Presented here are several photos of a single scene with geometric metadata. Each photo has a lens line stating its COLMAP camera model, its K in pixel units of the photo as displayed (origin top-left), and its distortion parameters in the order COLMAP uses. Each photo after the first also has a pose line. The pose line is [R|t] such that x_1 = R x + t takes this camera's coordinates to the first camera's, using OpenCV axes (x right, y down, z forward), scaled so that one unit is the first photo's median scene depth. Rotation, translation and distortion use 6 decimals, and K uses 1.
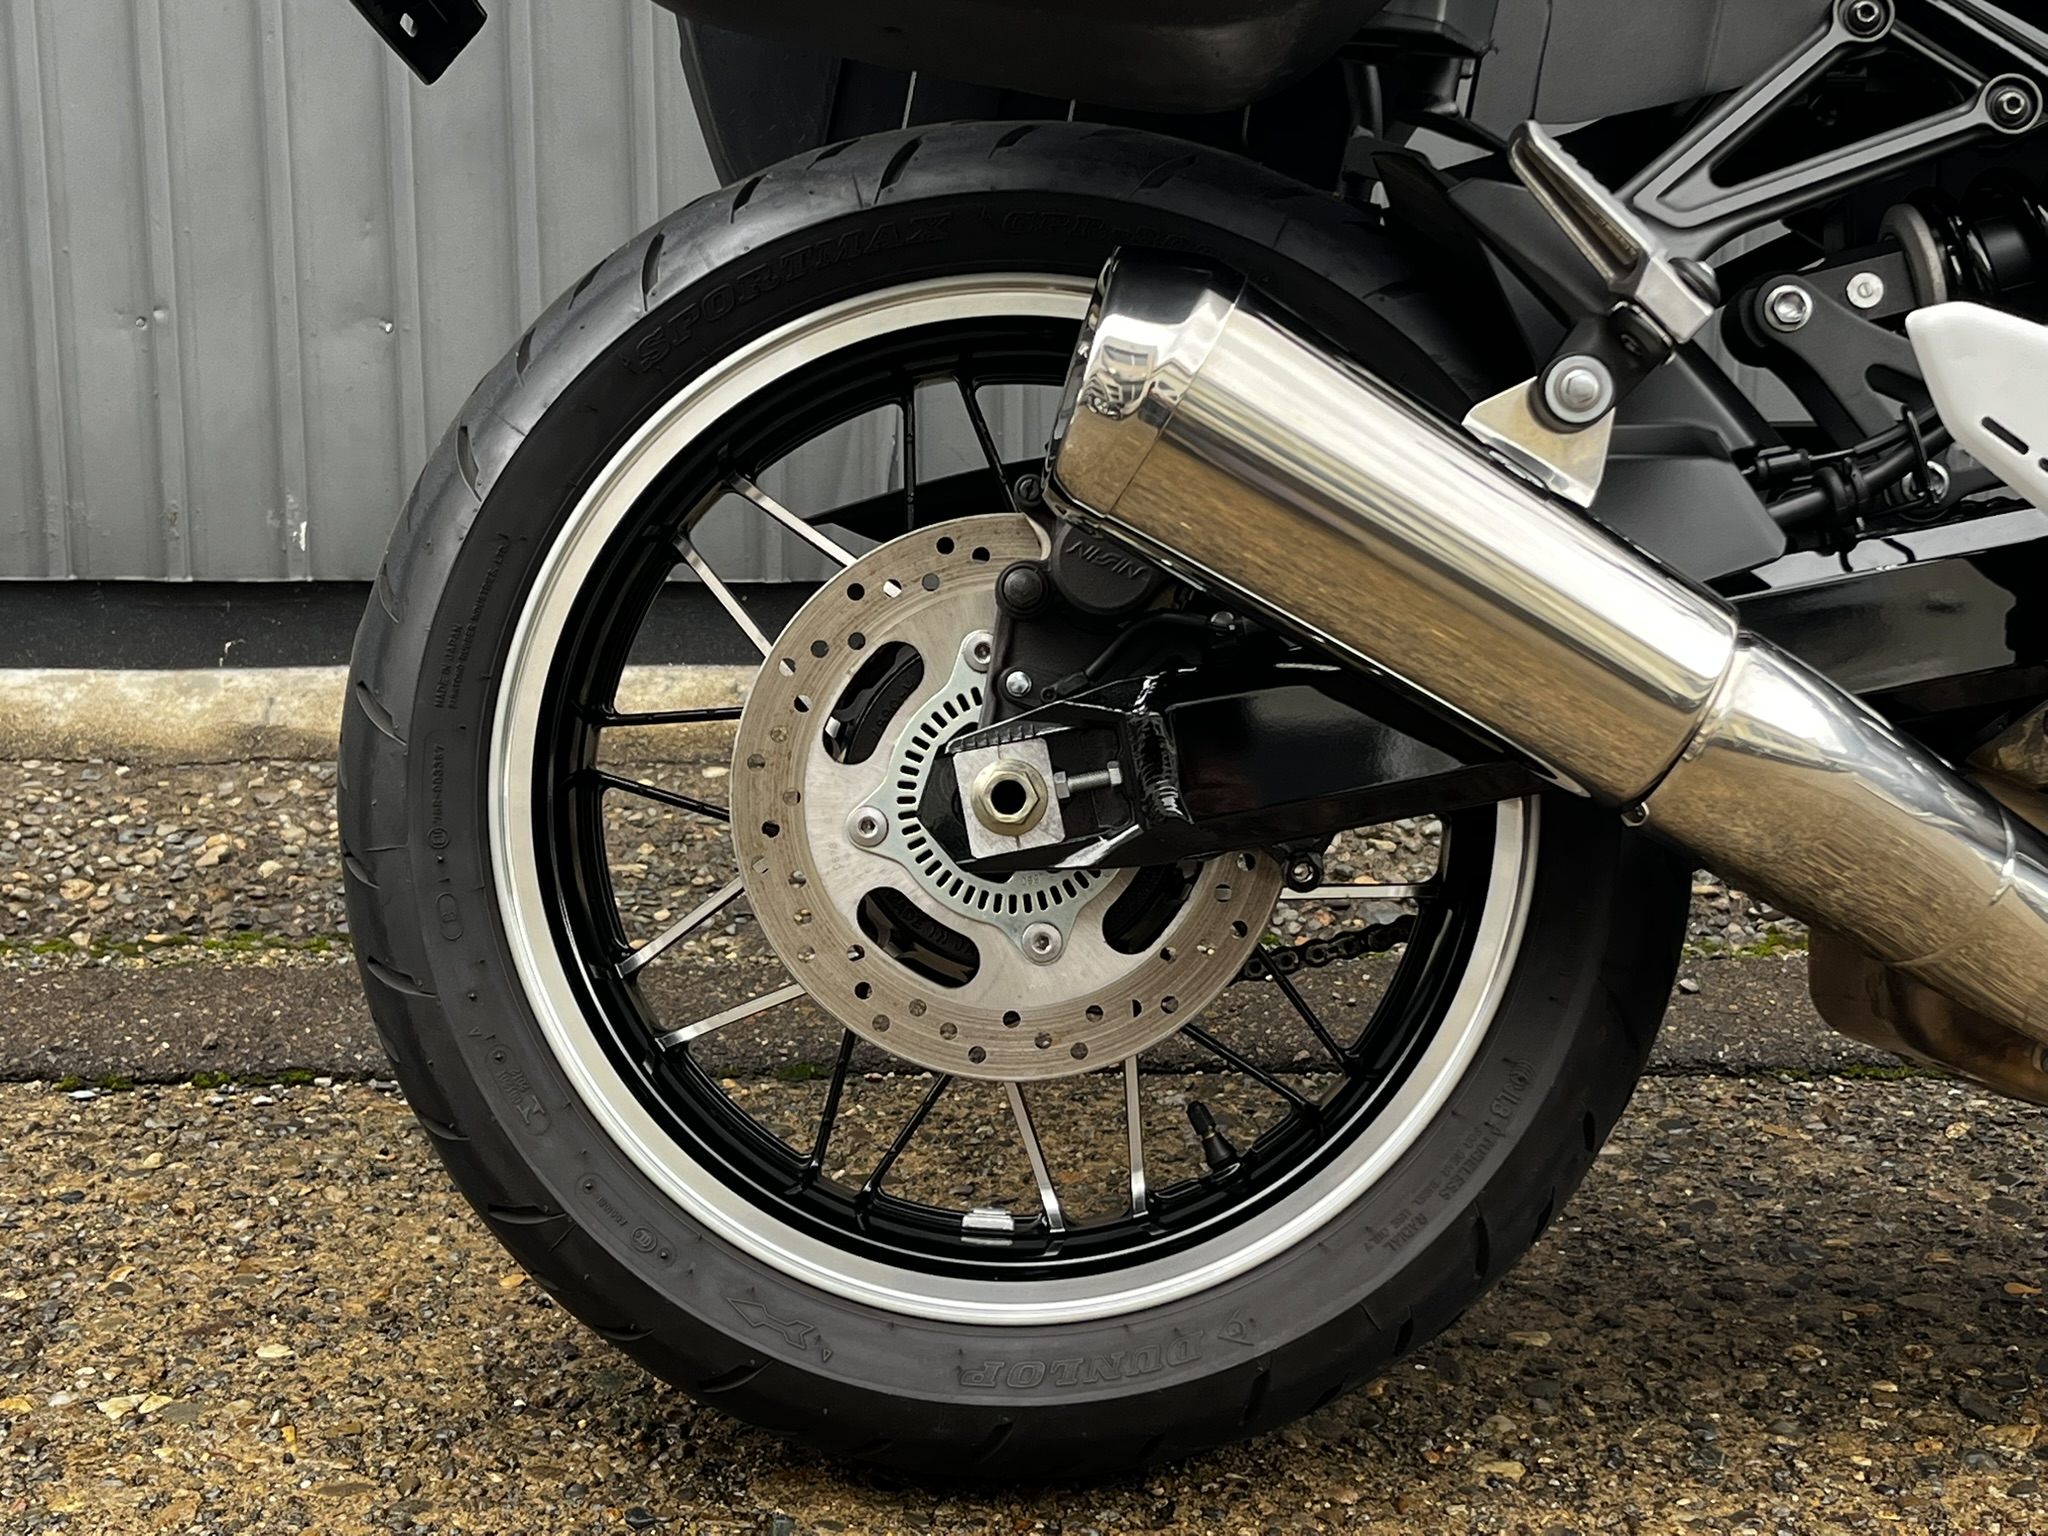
lens RADIAL K [[3031.1, 0, 1032.3], [0, 3031.1, 754.1], [0, 0, 1]] dist [0.054036, 0.000000]
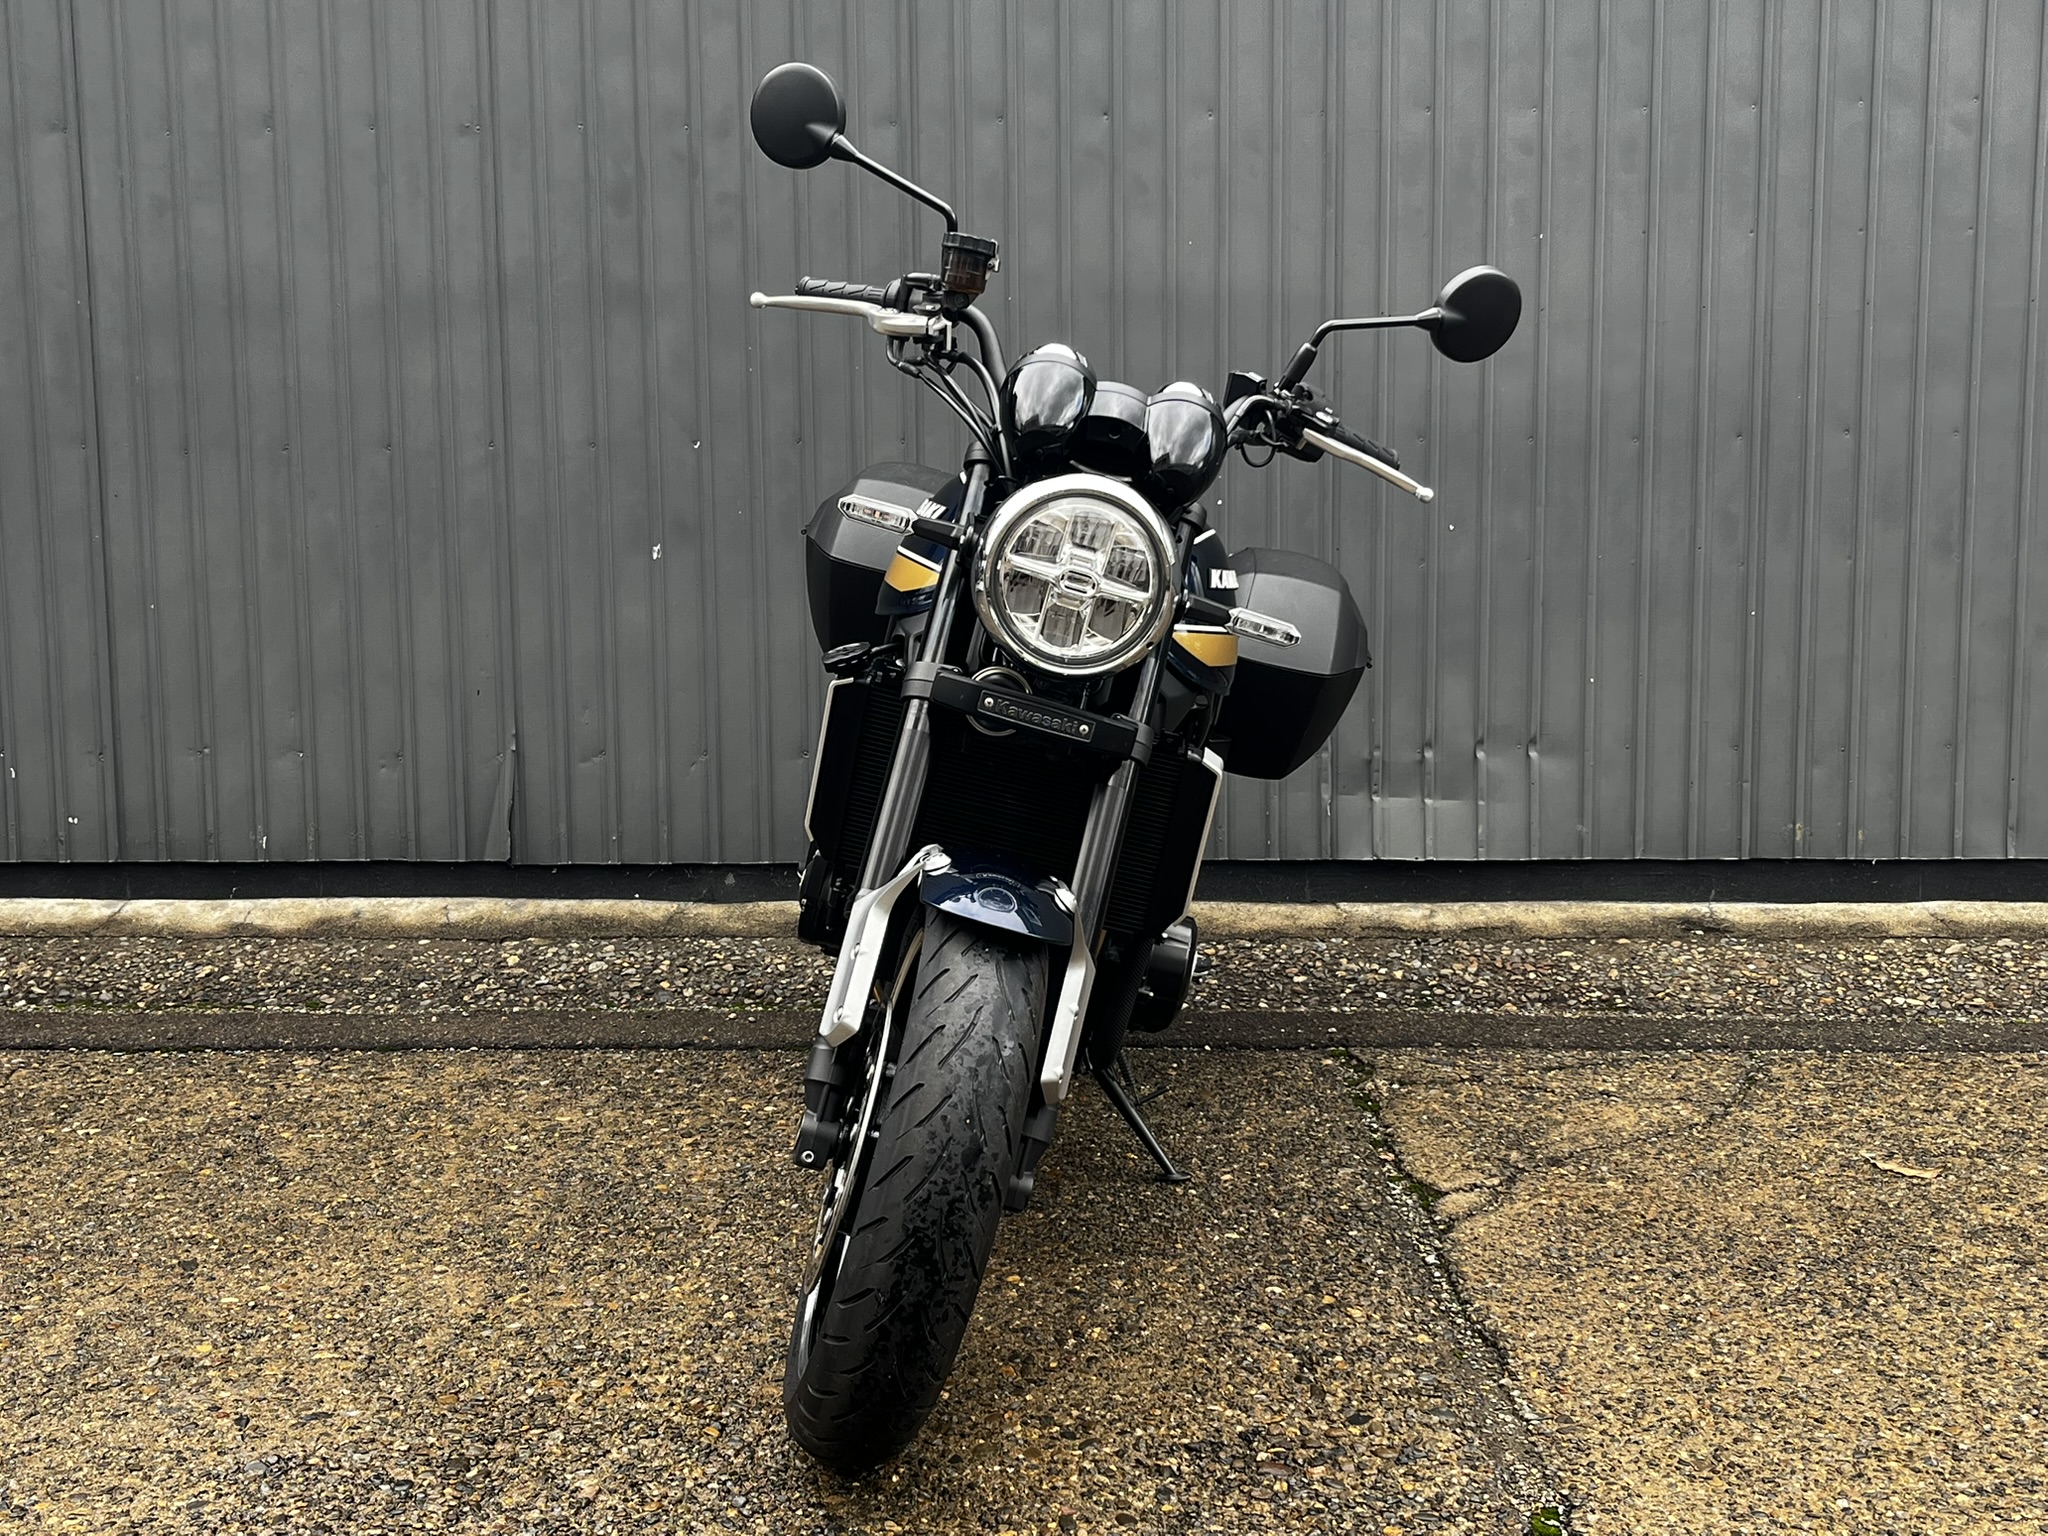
lens RADIAL K [[2306.0, 0, 1035.3], [0, 2306.0, 776.2], [0, 0, 1]] dist [0.035310, 0.000000]
pose [[0.998320, -0.002305, -0.057897, 0.761107], [-0.003101, 0.995652, -0.093103, 0.069688], [0.057860, 0.093126, 0.993972, -1.246104]]
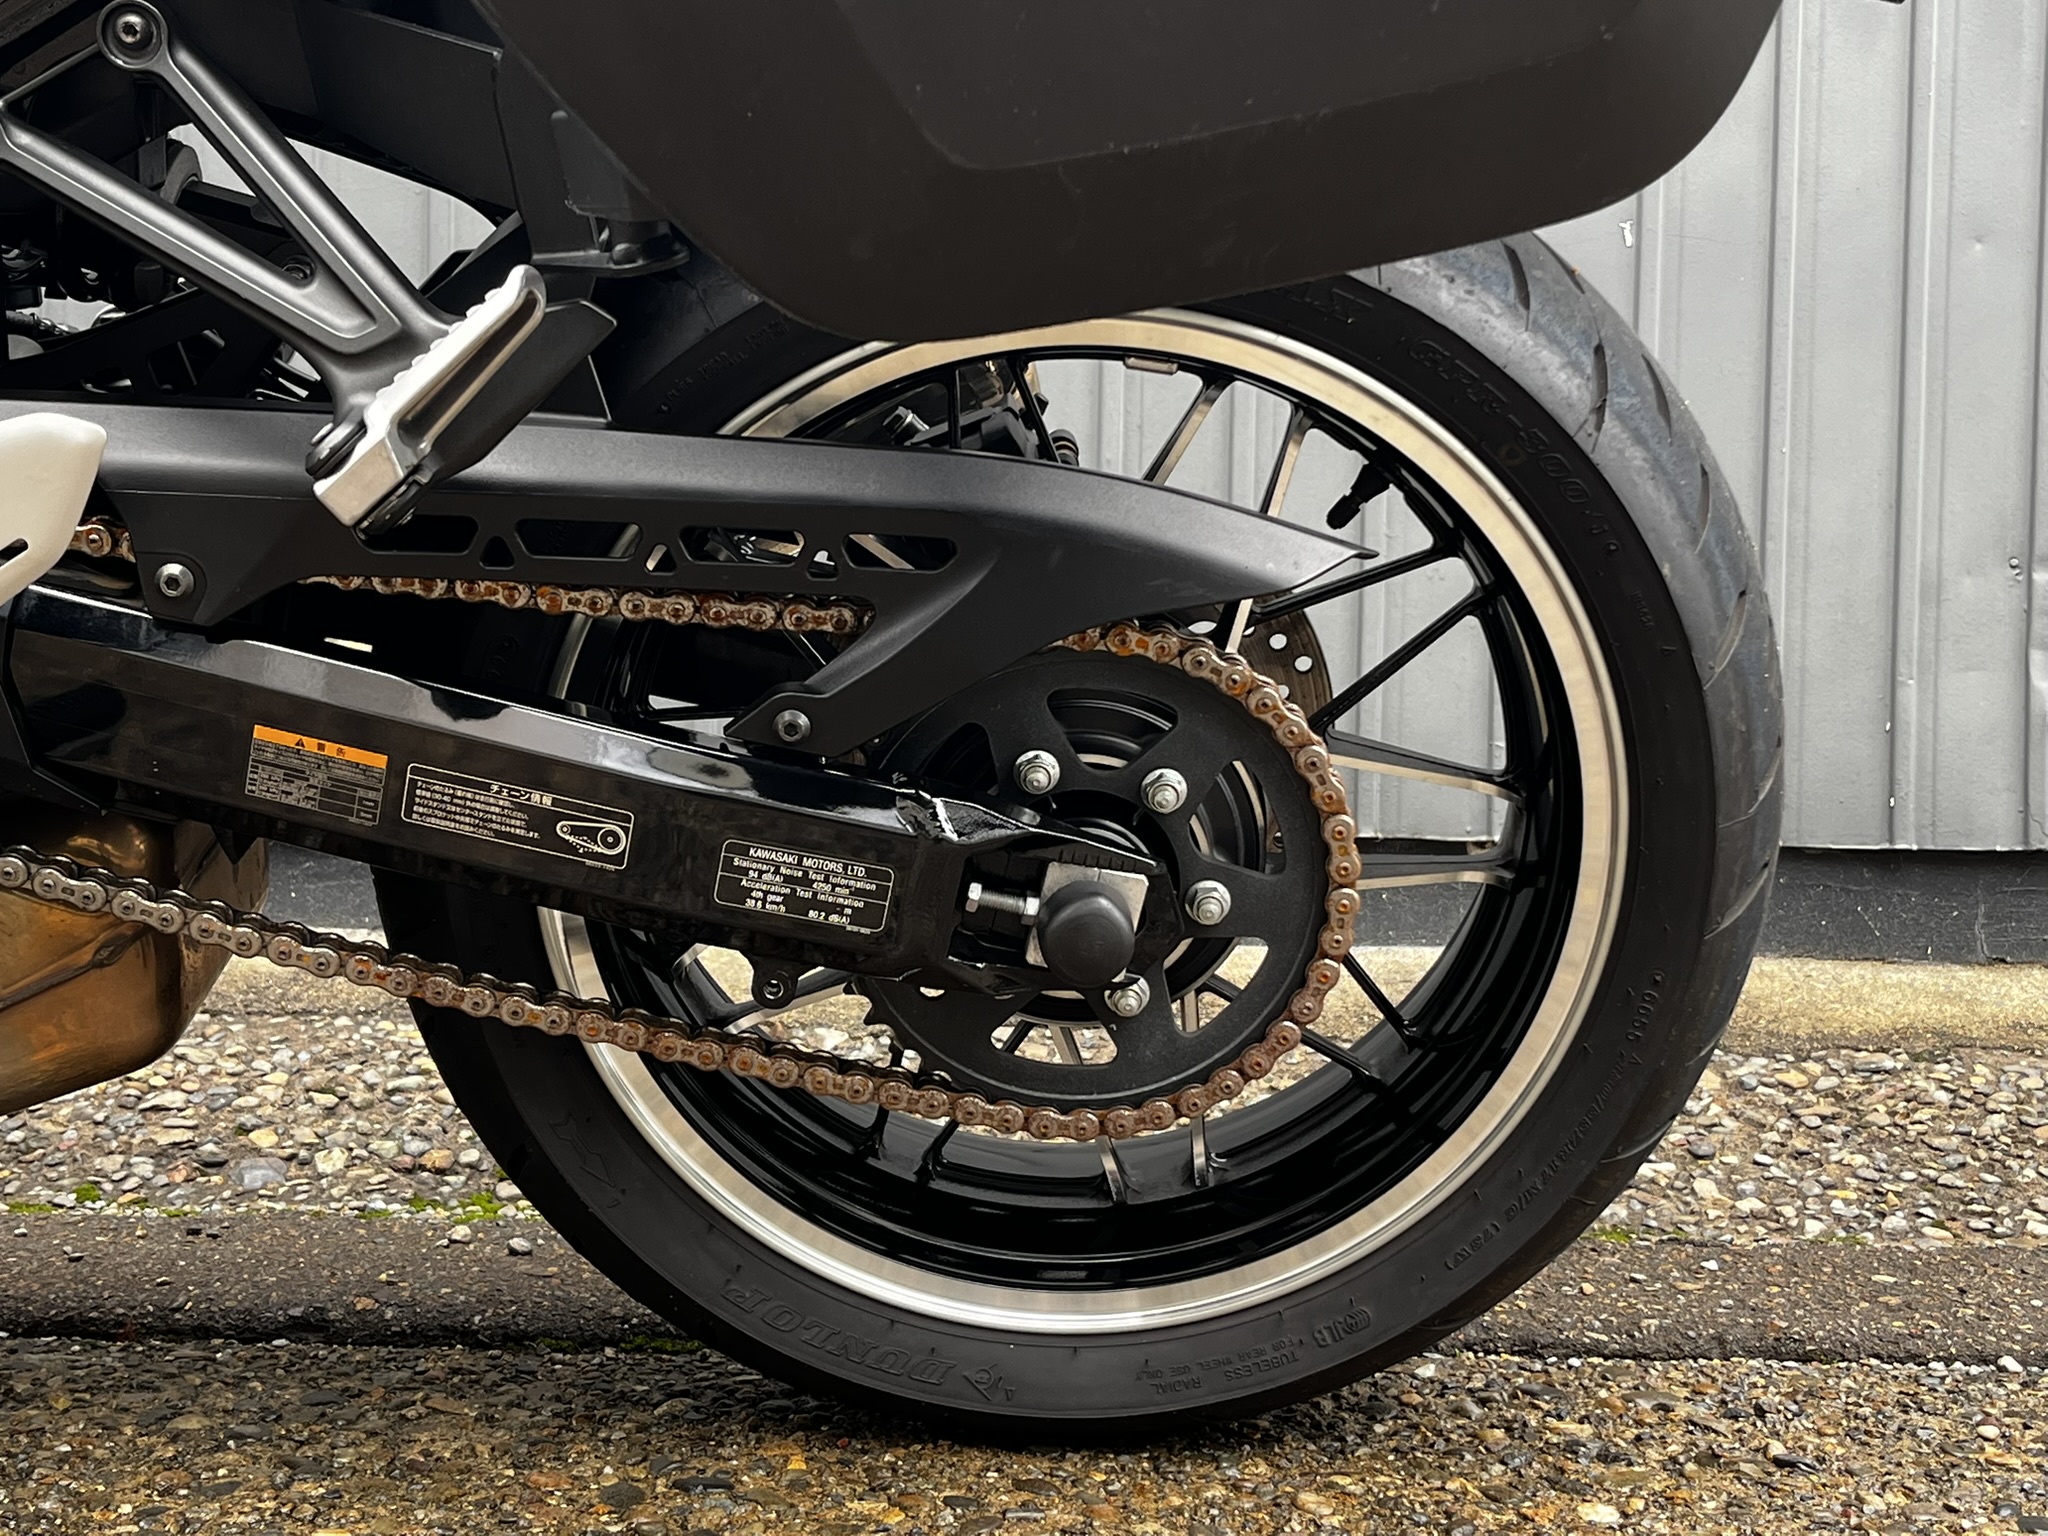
lens RADIAL K [[2840.5, 0, 1036.6], [0, 2840.5, 762.4], [0, 0, 1]] dist [0.029863, 0.000000]
pose [[0.999793, 0.020109, 0.002938, 0.470024], [-0.019380, 0.986935, -0.159952, 0.090427], [-0.006116, 0.159862, 0.987120, 0.306870]]
